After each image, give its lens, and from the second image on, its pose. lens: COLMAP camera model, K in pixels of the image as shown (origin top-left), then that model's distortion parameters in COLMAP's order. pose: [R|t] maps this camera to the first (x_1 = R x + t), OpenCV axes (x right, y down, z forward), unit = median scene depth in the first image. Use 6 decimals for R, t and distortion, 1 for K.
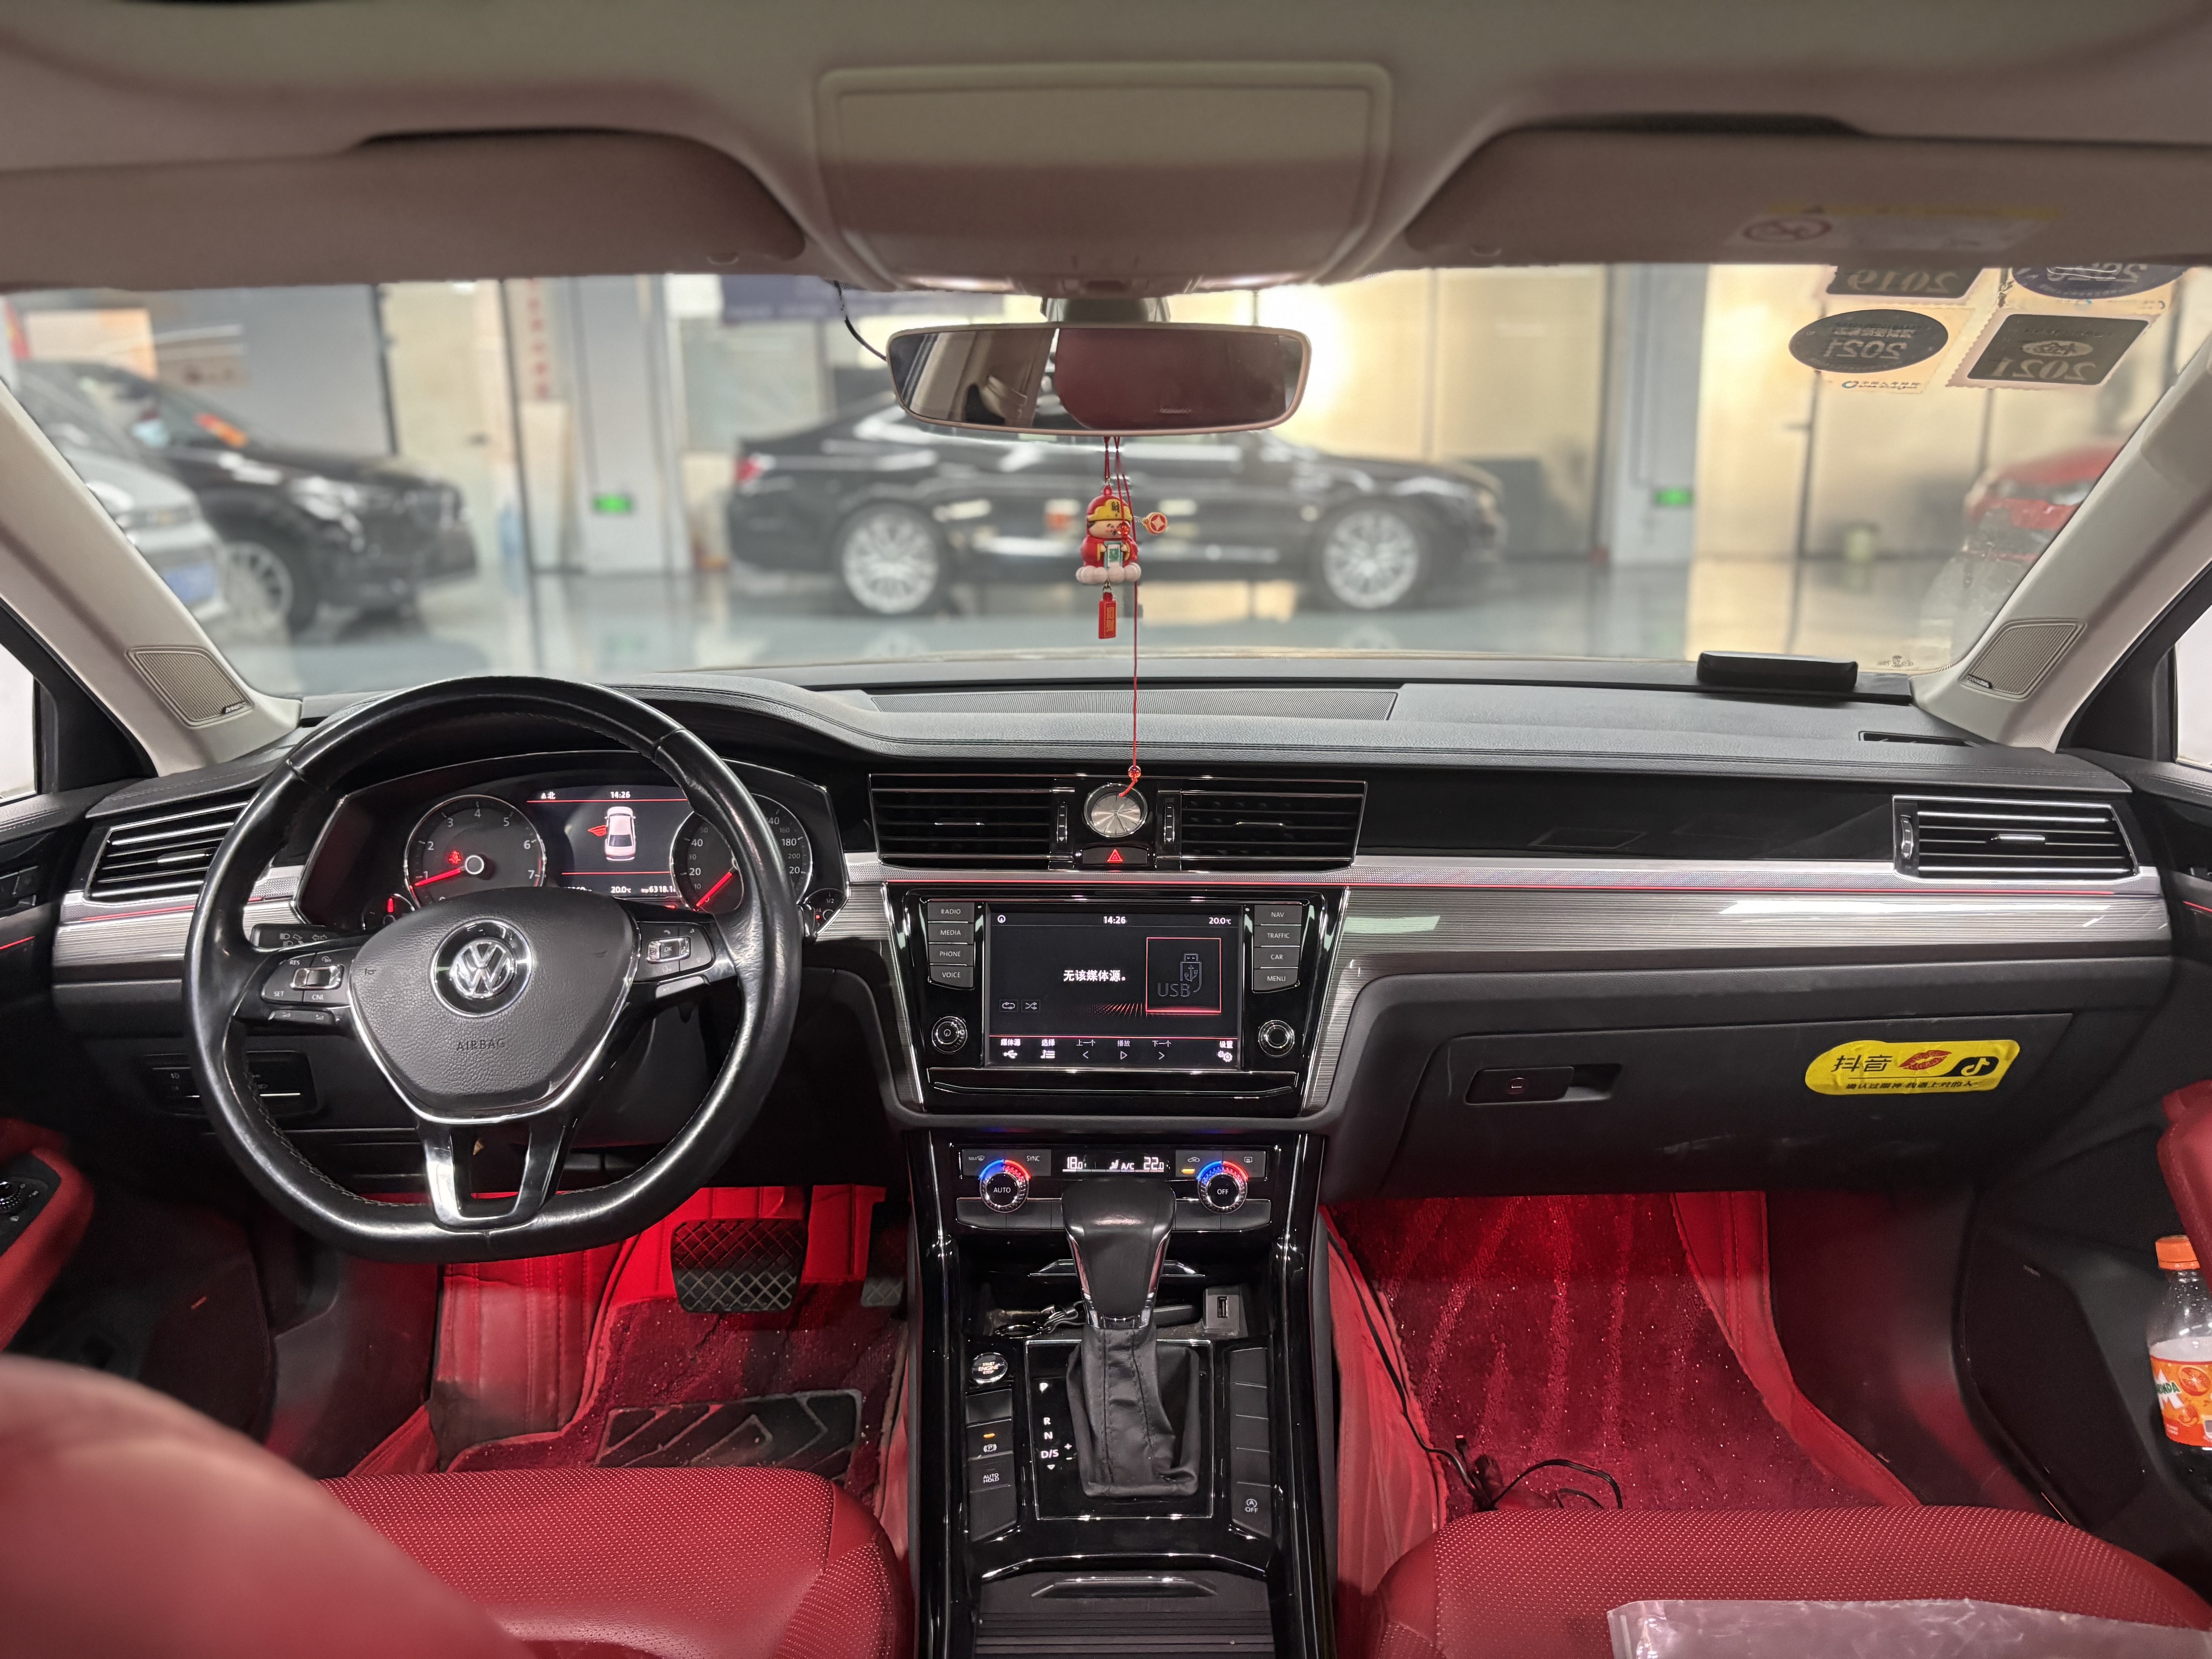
lens RADIAL K [[1724.8, 0, 1105.9], [0, 1724.8, 840.7], [0, 0, 1]] dist [0.055974, -0.053616]
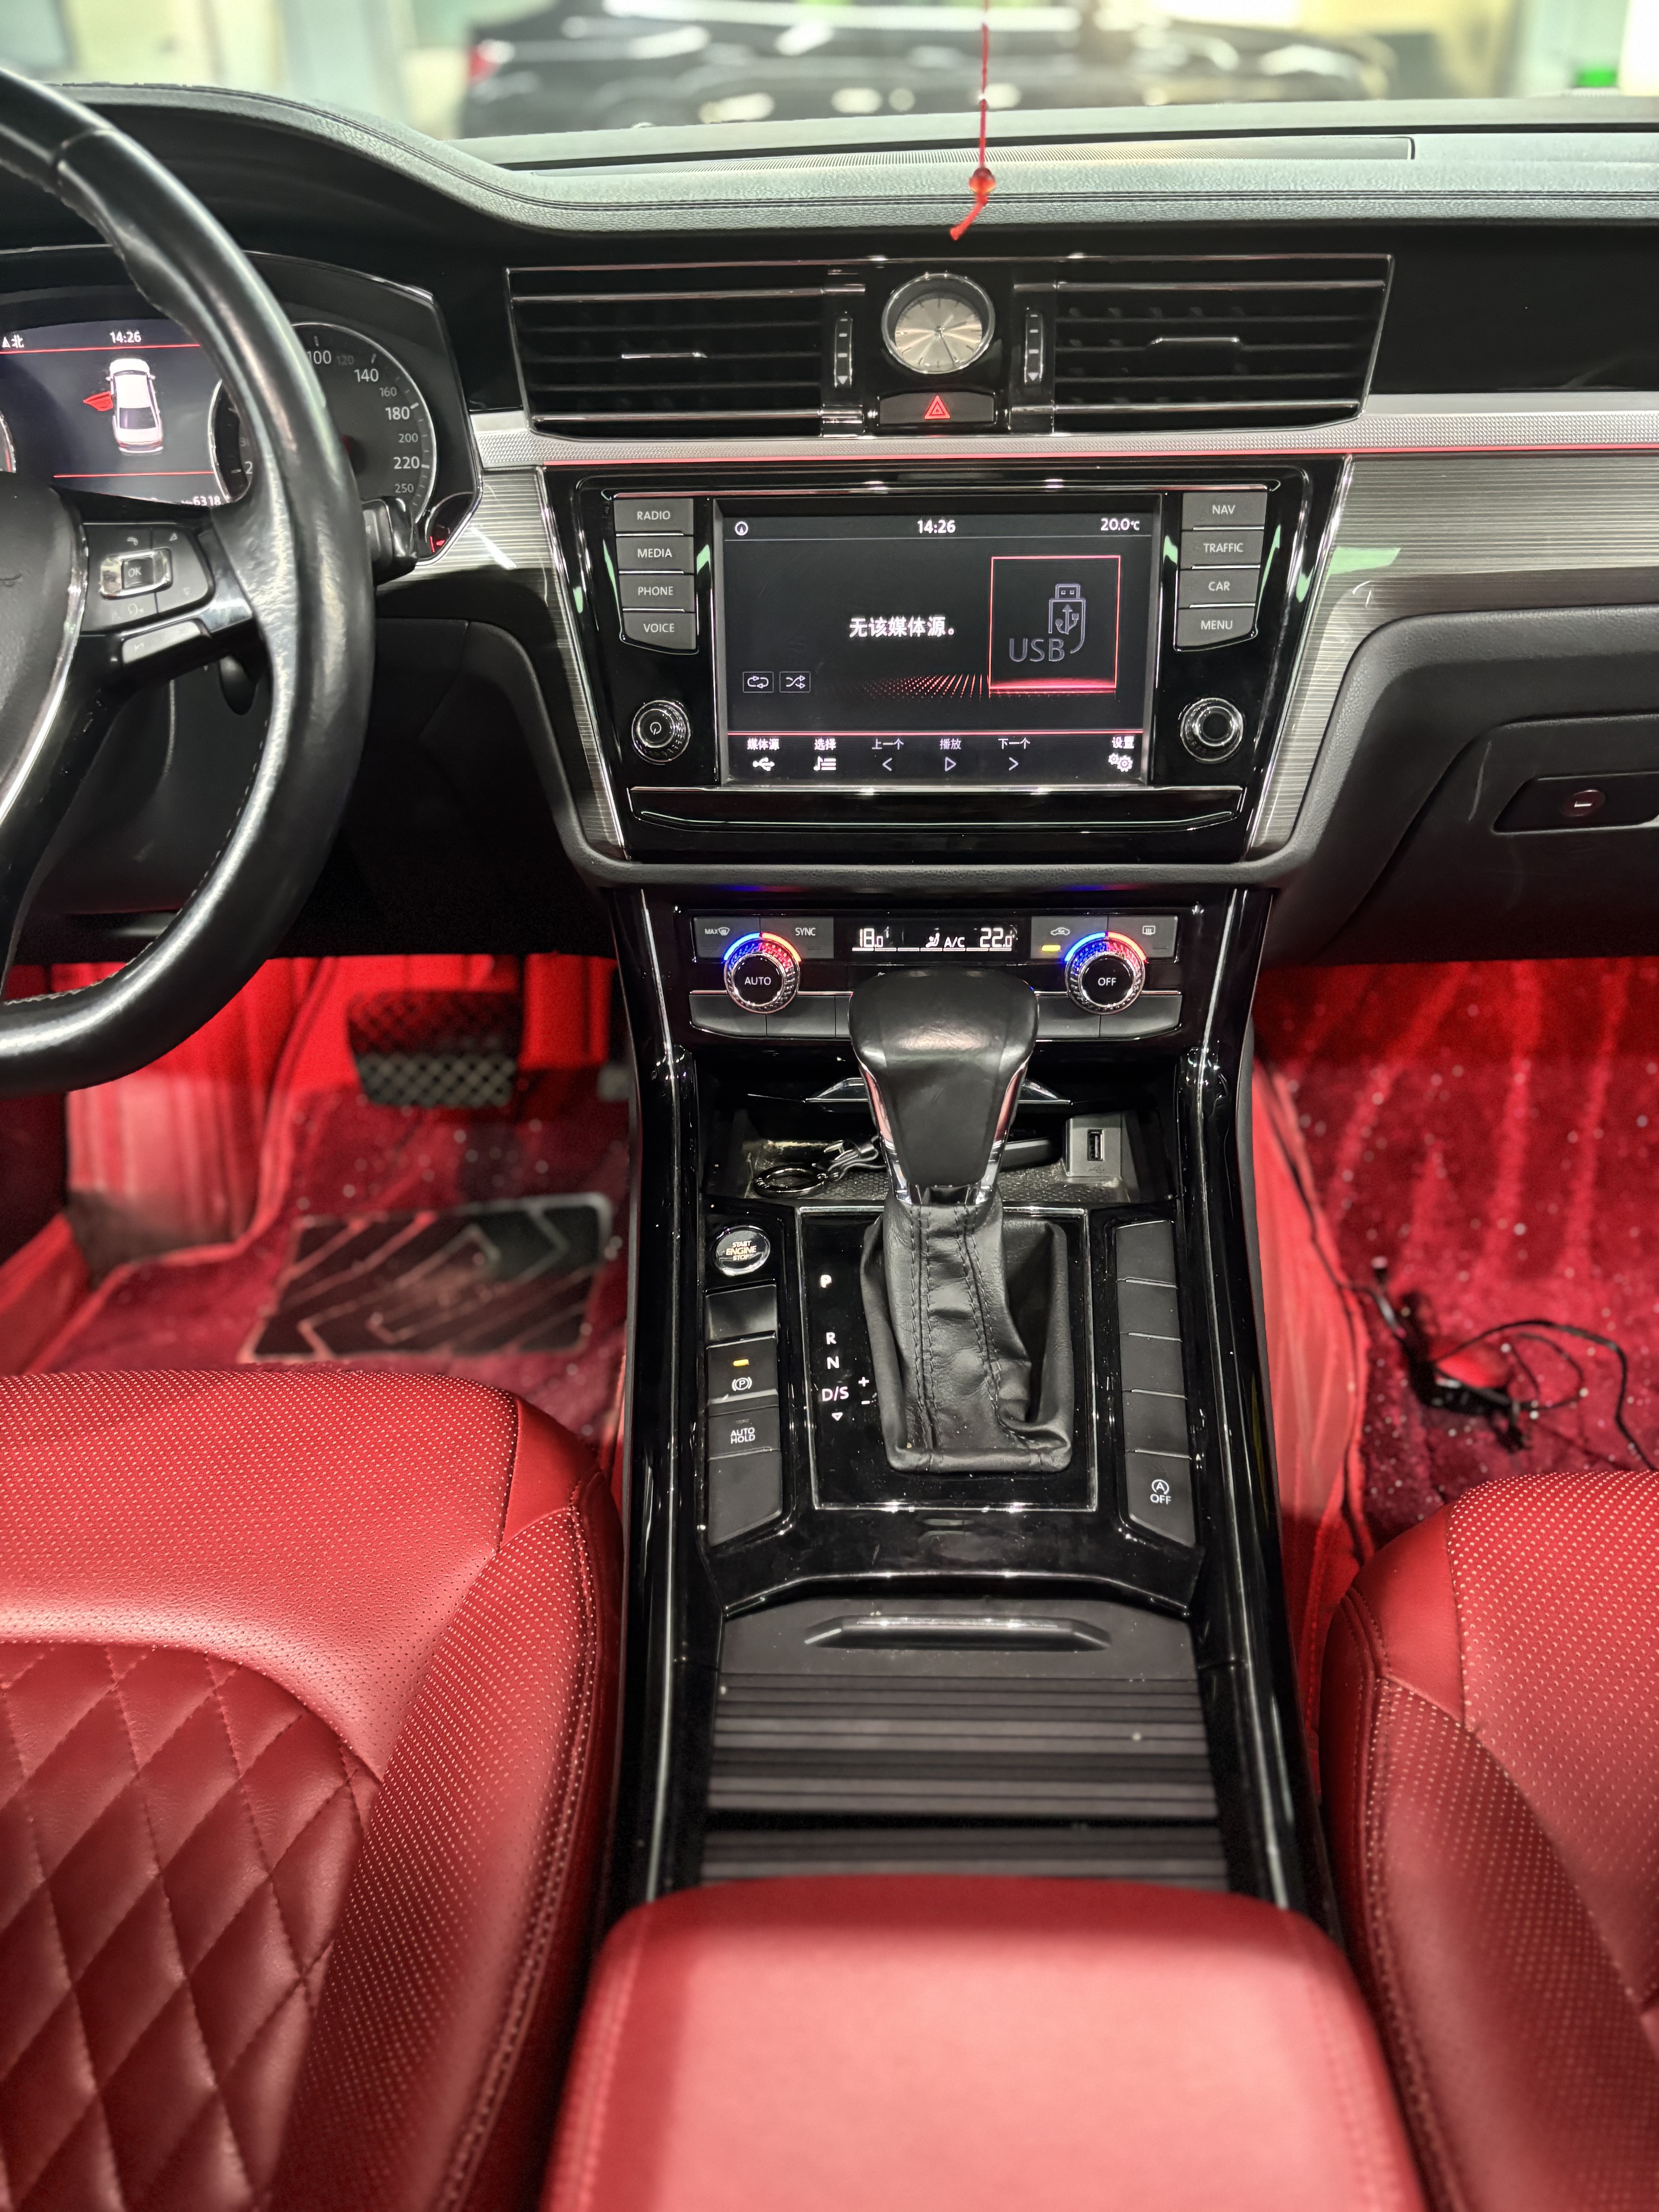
lens RADIAL K [[1724.8, 0, 838.1], [0, 1724.8, 1119.0], [0, 0, 1]] dist [0.055974, -0.053616]
pose [[0.999153, -0.002401, -0.041084, -0.004200], [0.015258, 0.948761, 0.315627, 0.049815], [0.038221, -0.315986, 0.947994, 0.378133]]
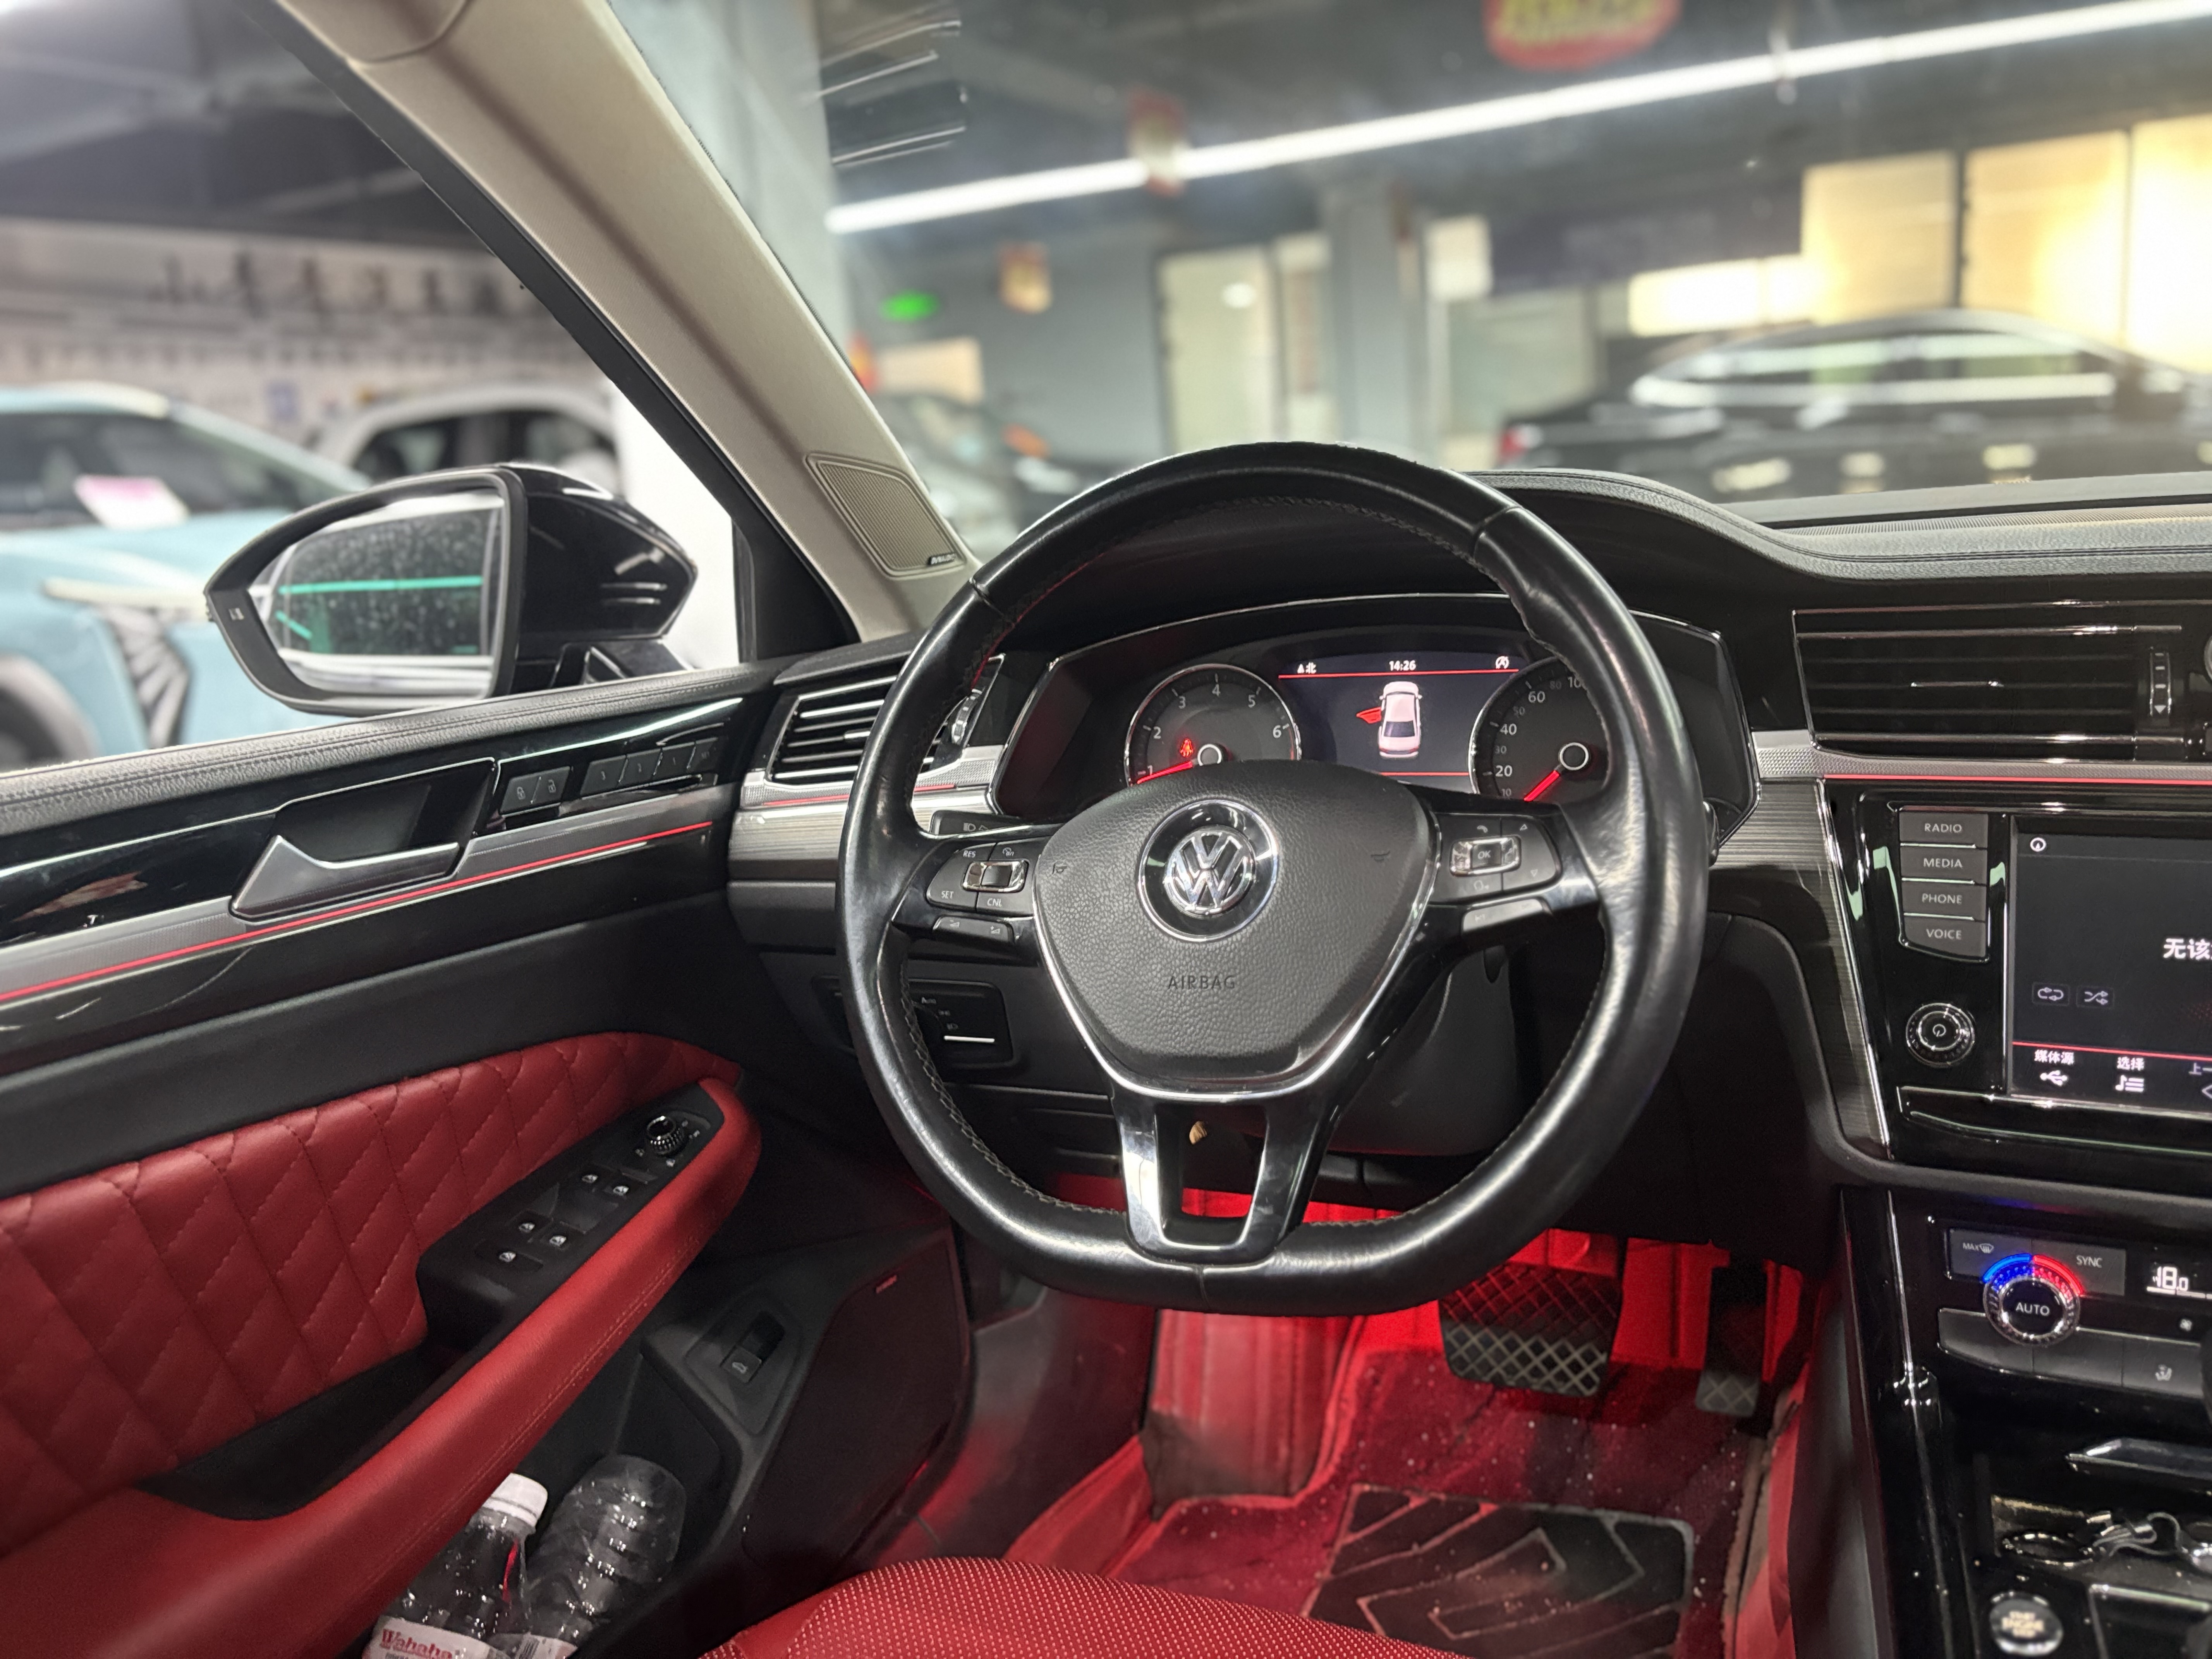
lens RADIAL K [[1724.8, 0, 1105.9], [0, 1724.8, 840.7], [0, 0, 1]] dist [0.055974, -0.053616]
pose [[0.912385, 0.035592, -0.407784, -0.109452], [-0.036747, 0.999312, 0.005002, 0.052819], [0.407681, 0.010421, 0.913065, 0.331435]]
